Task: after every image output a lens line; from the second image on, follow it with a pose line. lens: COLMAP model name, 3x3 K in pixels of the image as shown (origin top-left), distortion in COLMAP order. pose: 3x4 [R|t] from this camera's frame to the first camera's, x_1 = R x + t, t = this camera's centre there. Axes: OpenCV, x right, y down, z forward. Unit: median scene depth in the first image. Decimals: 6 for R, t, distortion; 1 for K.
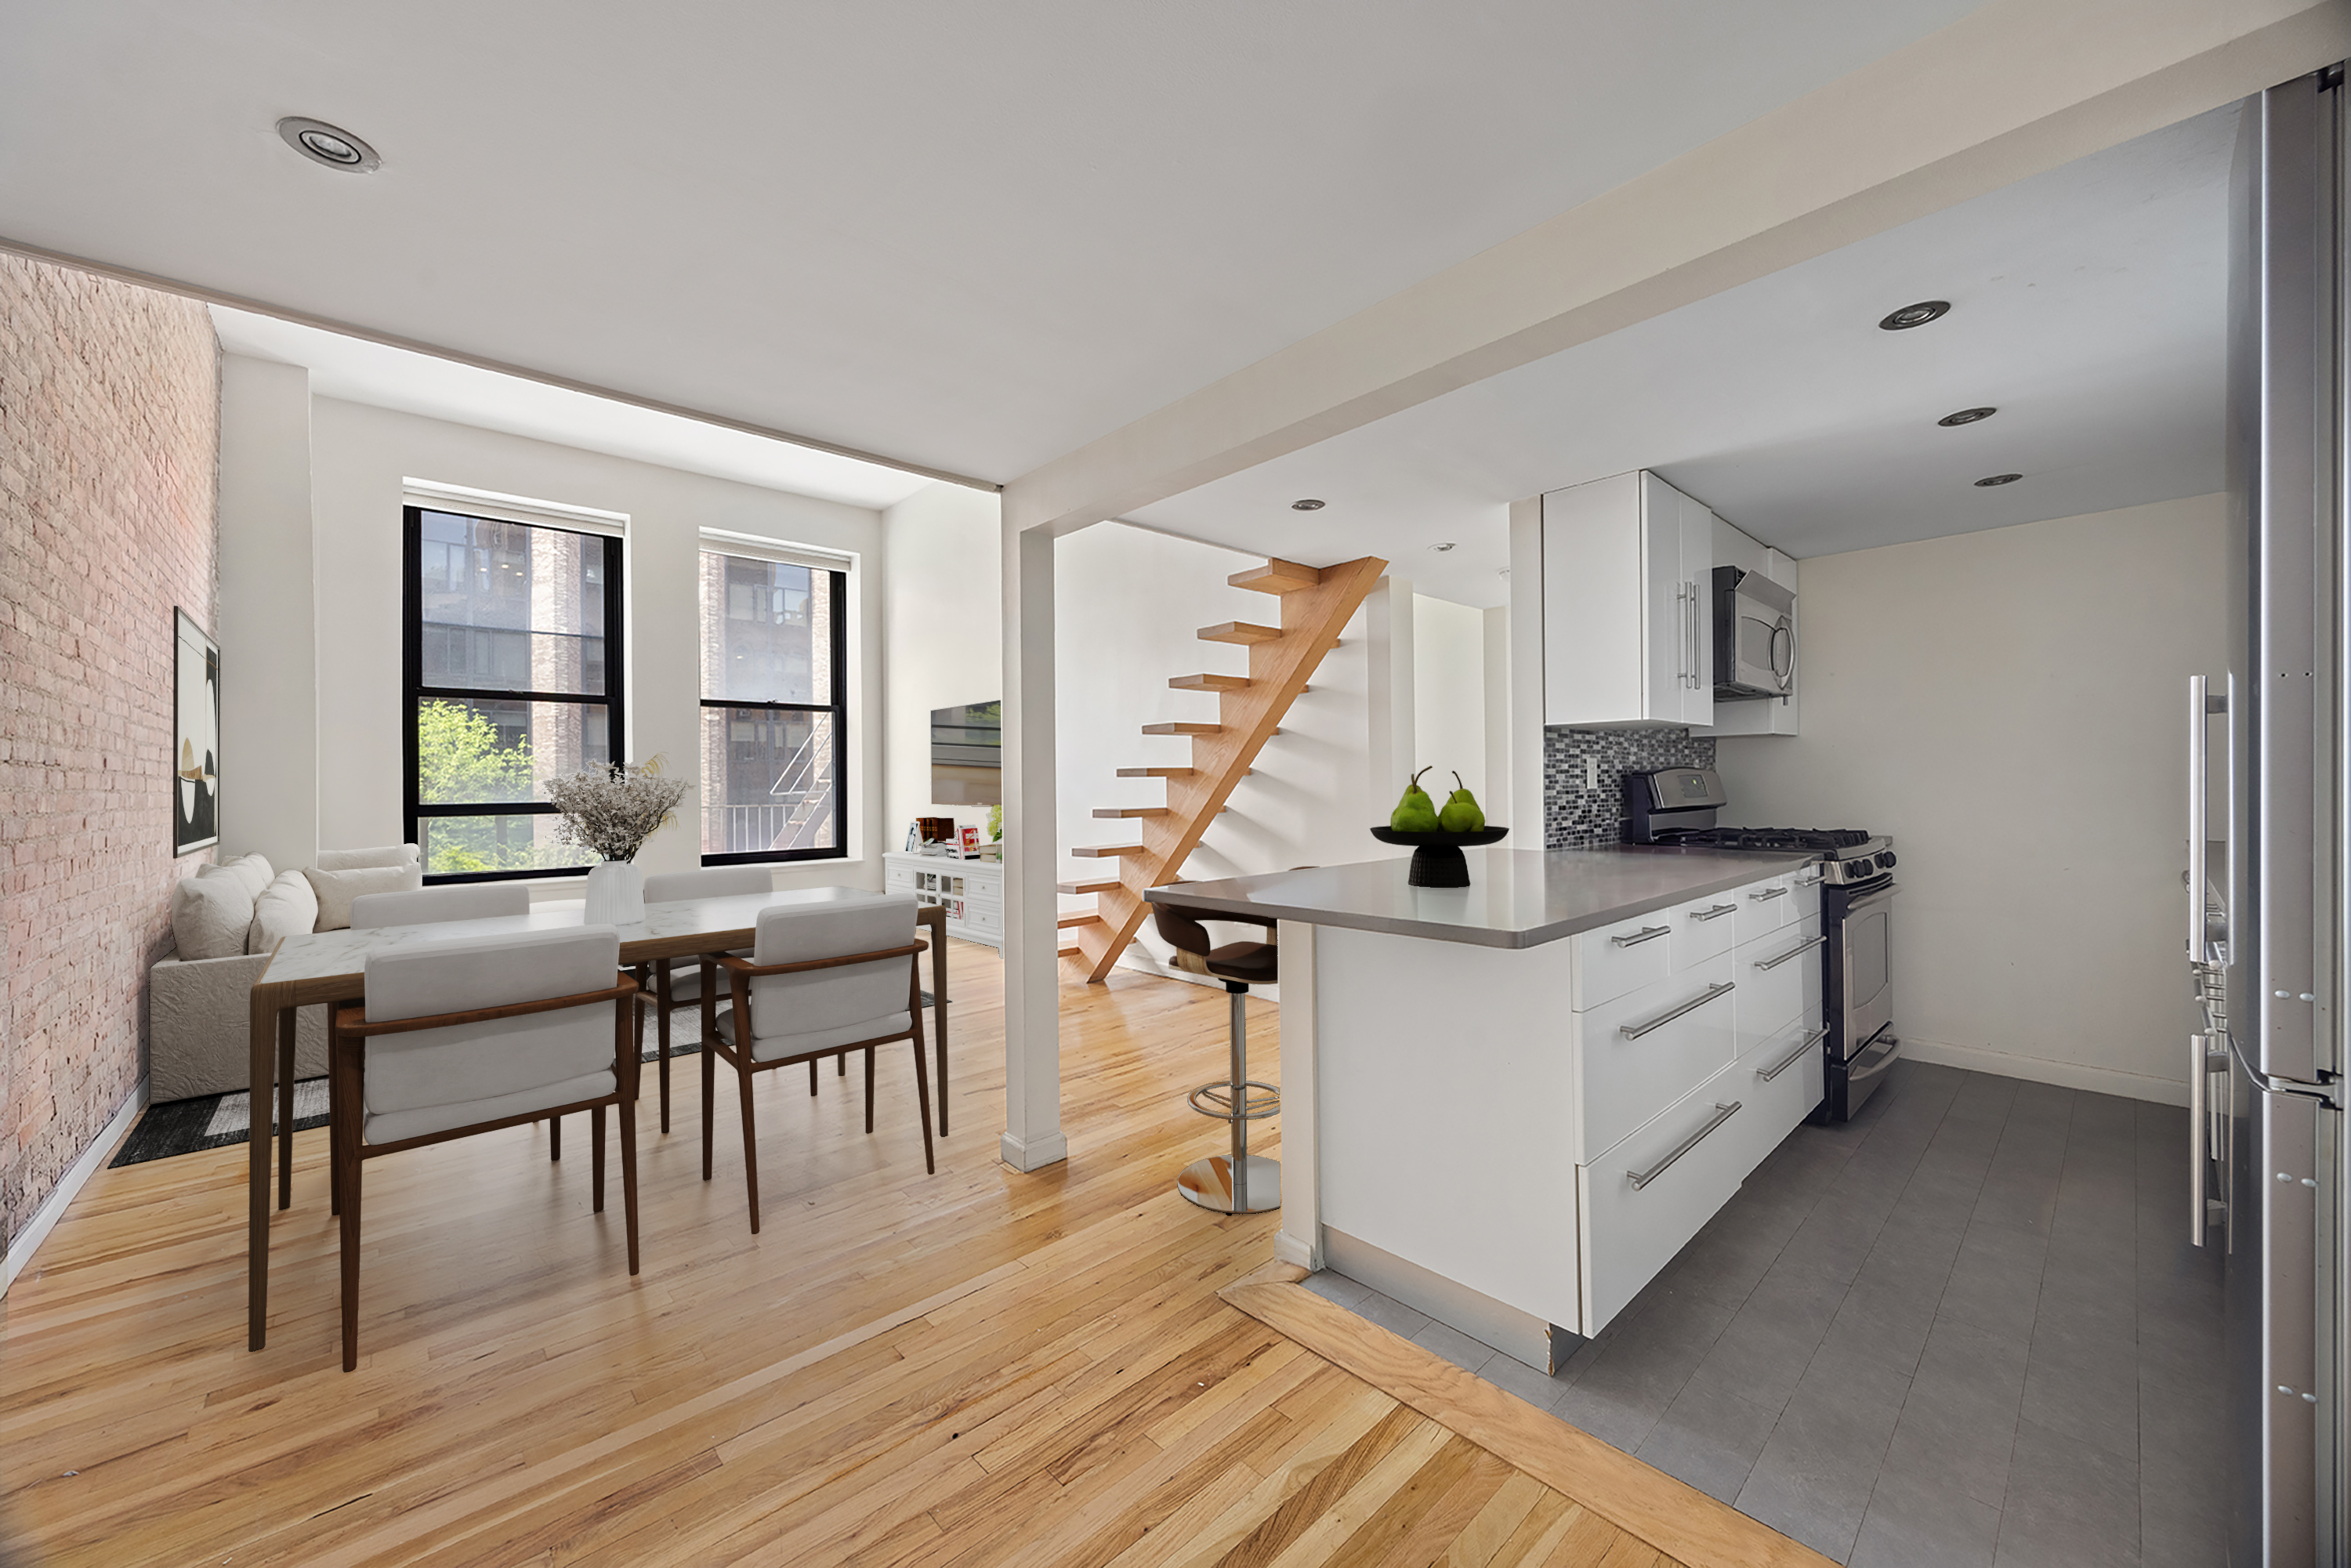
lens RADIAL K [[878.6, 0, 1182.0], [0, 878.6, 783.6], [0, 0, 1]] dist [0.000590, -0.002475]
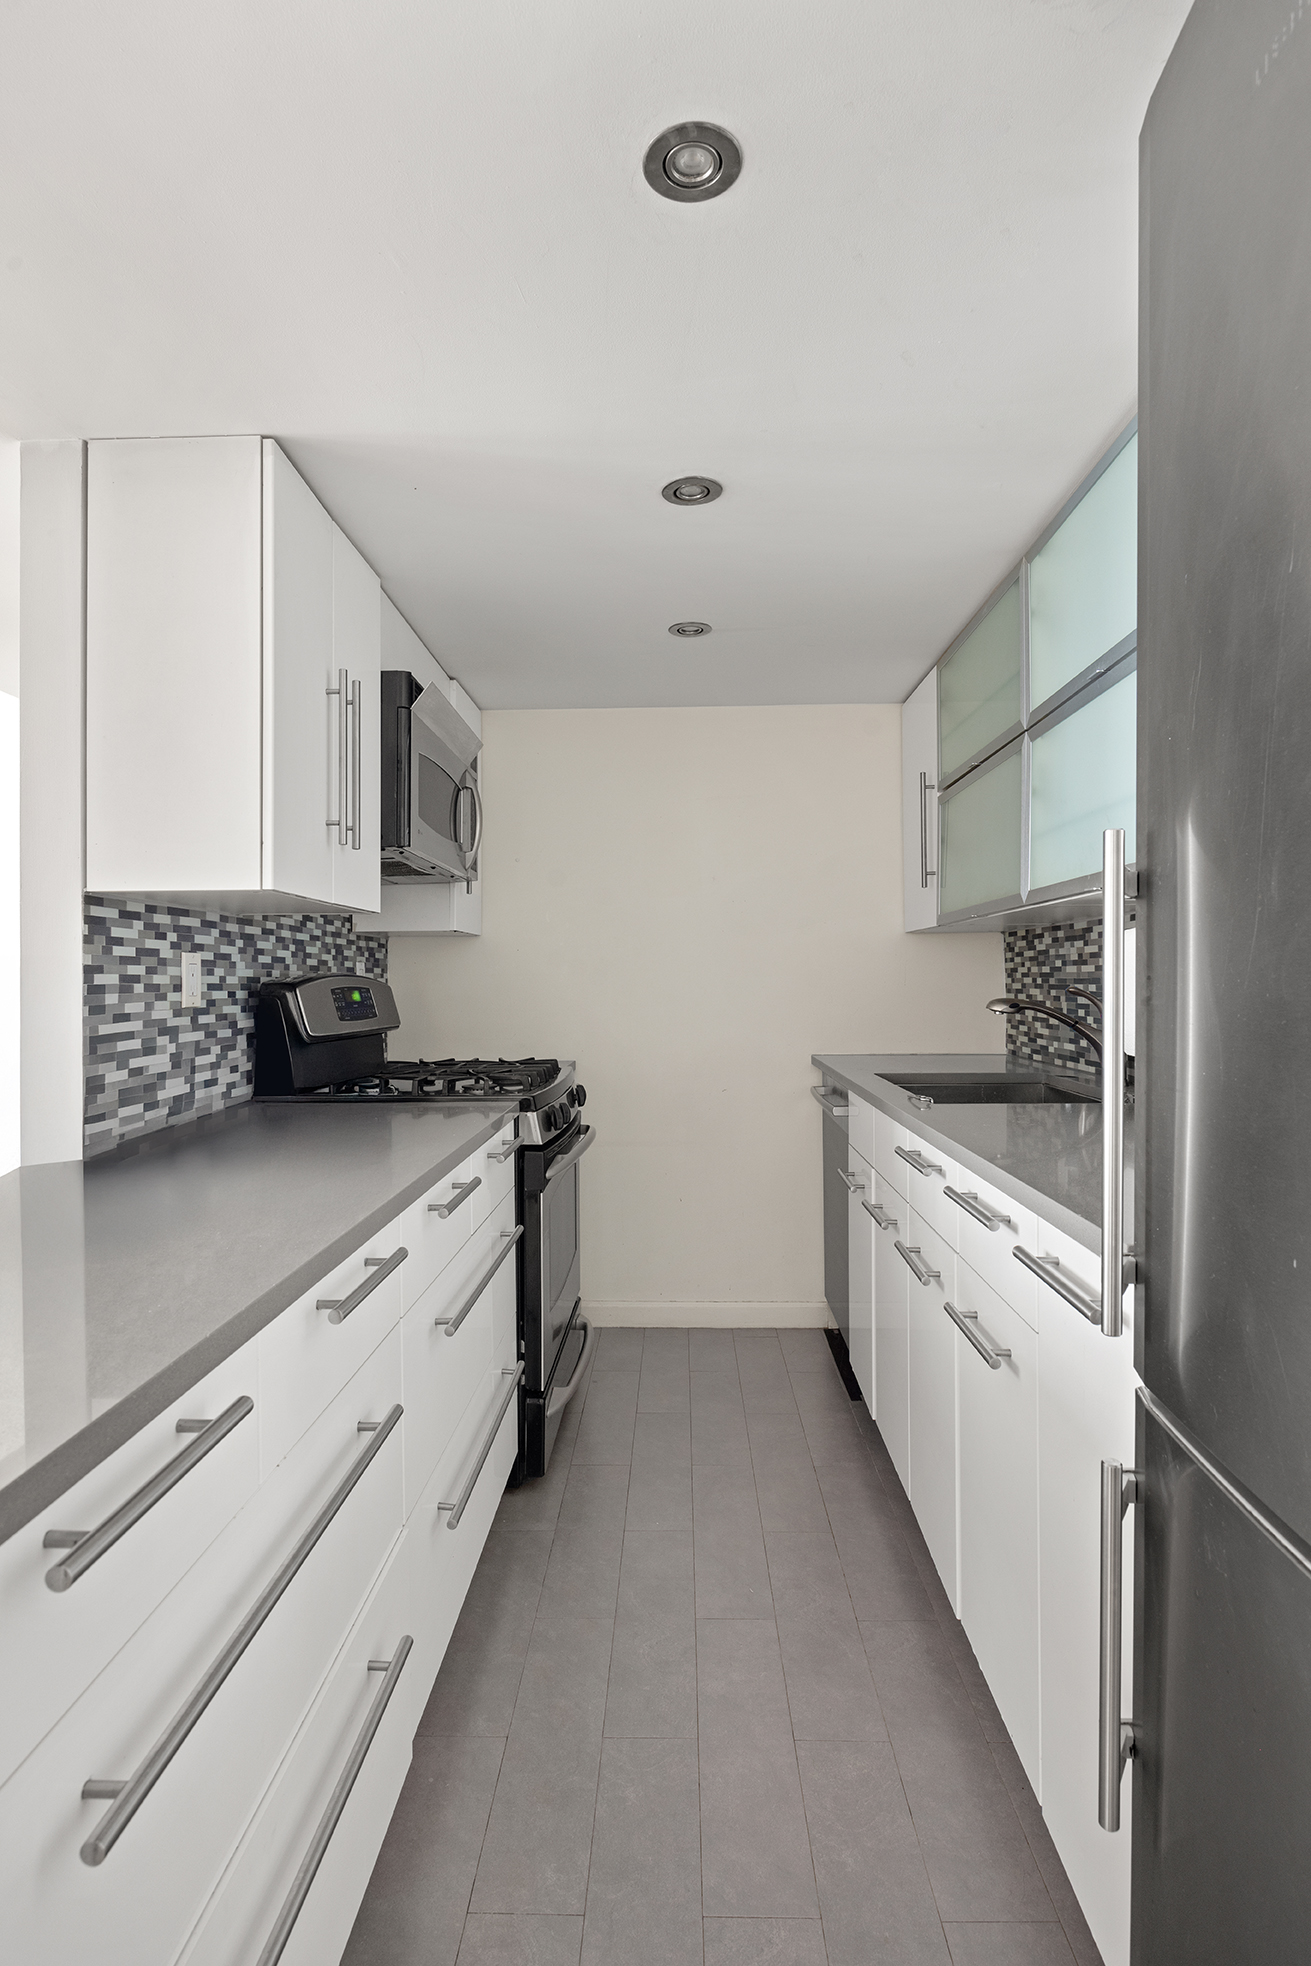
lens RADIAL K [[1014.5, 0, 655.5], [0, 1014.5, 983.0], [0, 0, 1]] dist [-0.086422, -0.000021]
pose [[0.702713, 0.005402, 0.711453, 0.230061], [-0.000328, 0.999974, -0.007269, -0.008394], [-0.711474, 0.004875, 0.702696, 0.348186]]
